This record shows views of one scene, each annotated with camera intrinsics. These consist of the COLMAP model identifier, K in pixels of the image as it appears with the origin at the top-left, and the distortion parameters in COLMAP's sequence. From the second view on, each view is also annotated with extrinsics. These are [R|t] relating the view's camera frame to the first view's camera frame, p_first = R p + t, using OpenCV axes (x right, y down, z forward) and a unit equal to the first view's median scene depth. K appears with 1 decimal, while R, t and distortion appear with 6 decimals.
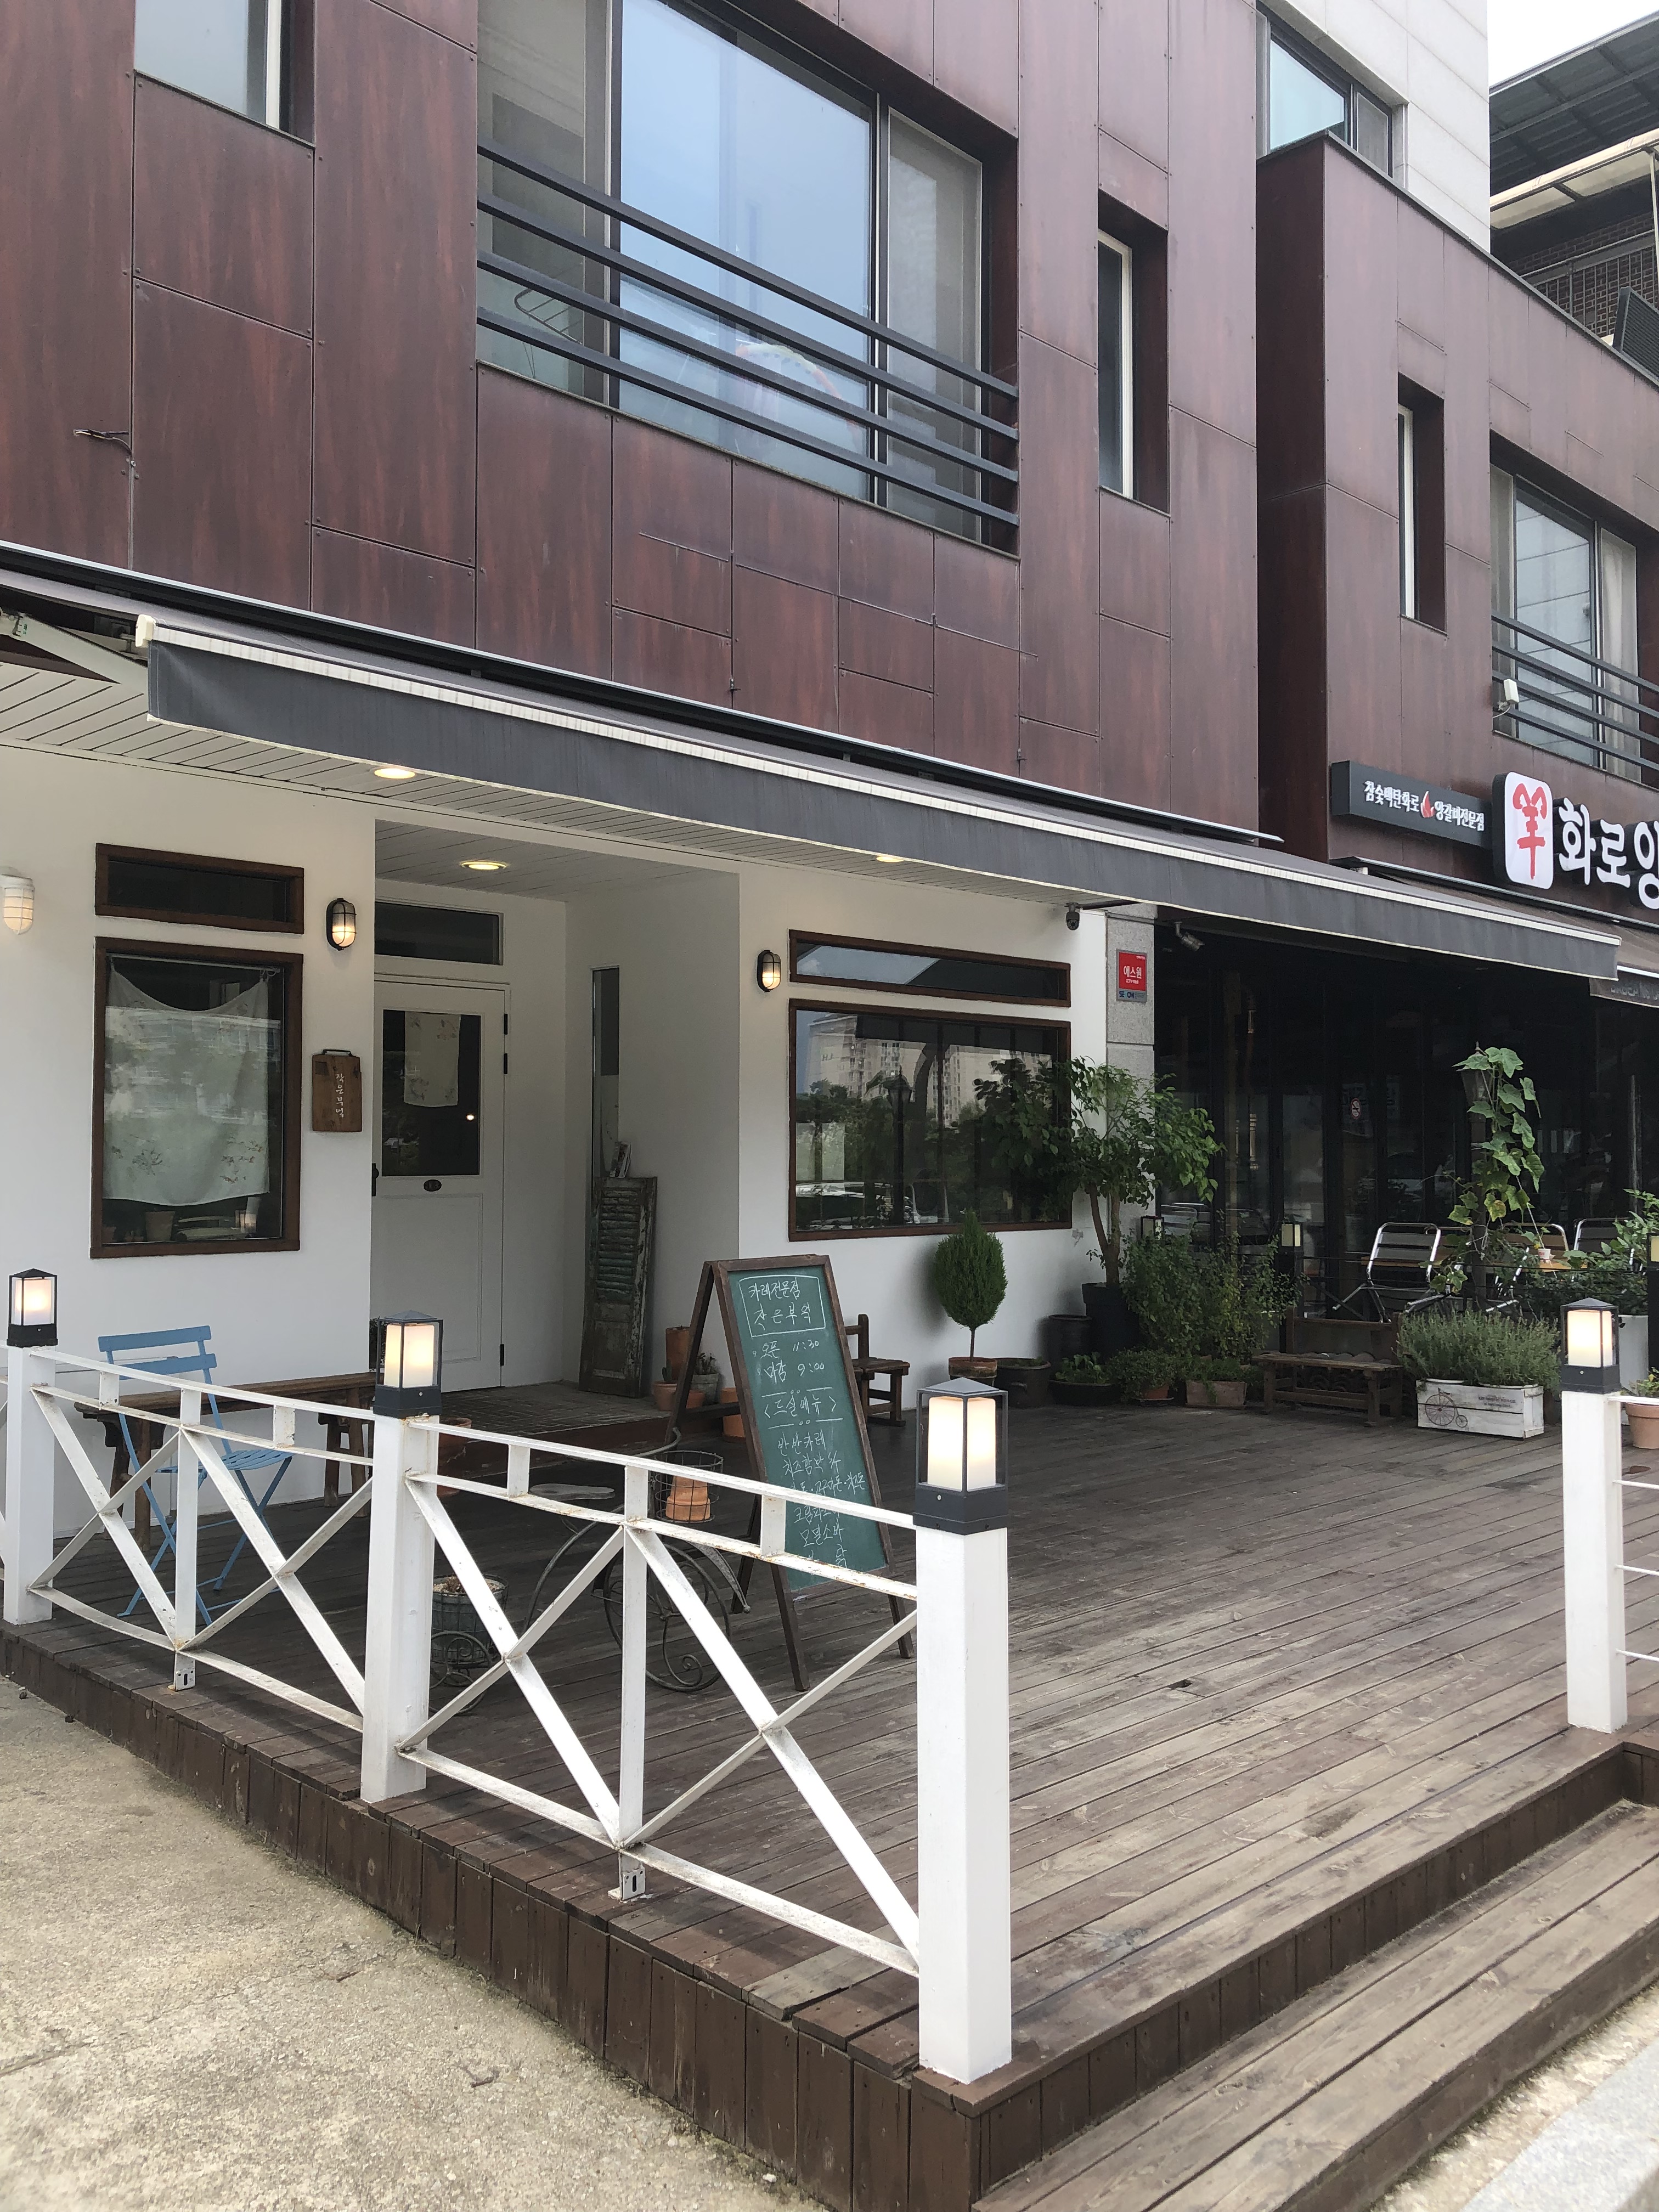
lens RADIAL K [[1792.6, 0, 841.1], [0, 1792.6, 1083.8], [0, 0, 1]] dist [0.034435, -0.039240]
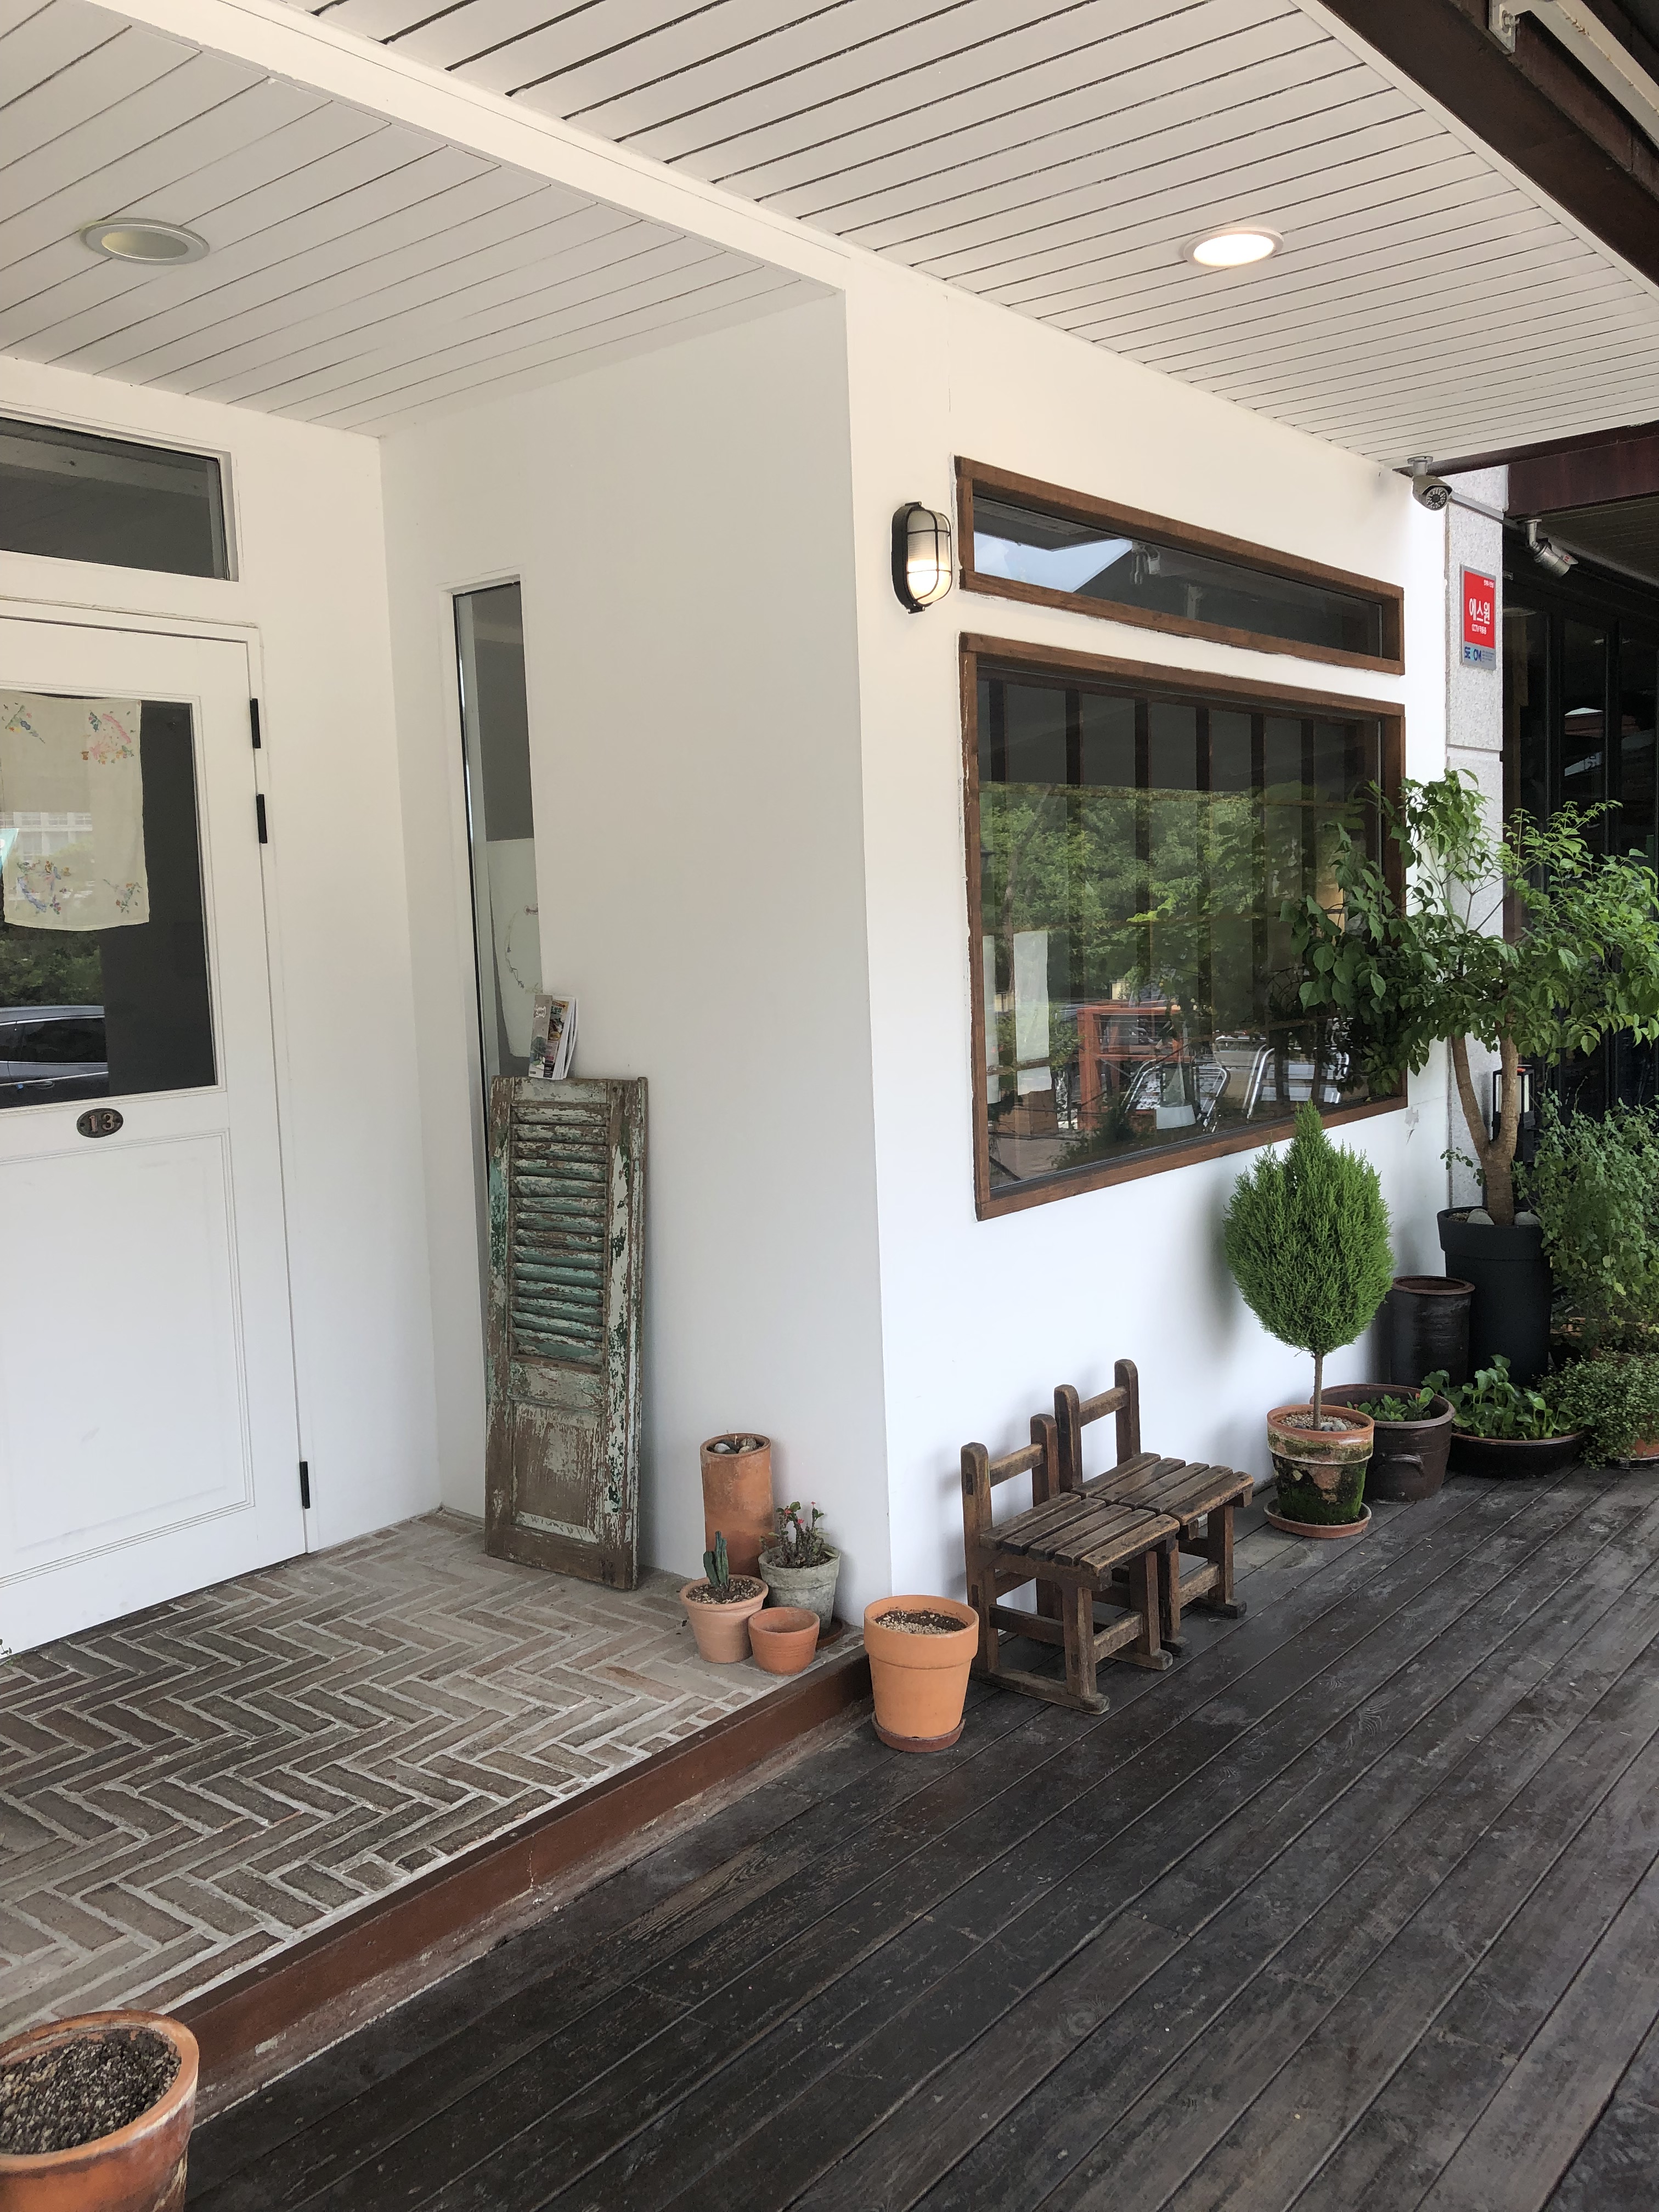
lens RADIAL K [[1792.6, 0, 842.6], [0, 1792.6, 1085.7], [0, 0, 1]] dist [0.034435, -0.039240]
pose [[0.994001, -0.046750, 0.098878, -0.099045], [0.033462, 0.990684, 0.132008, -0.000500], [-0.104128, -0.127908, 0.986305, 0.578312]]
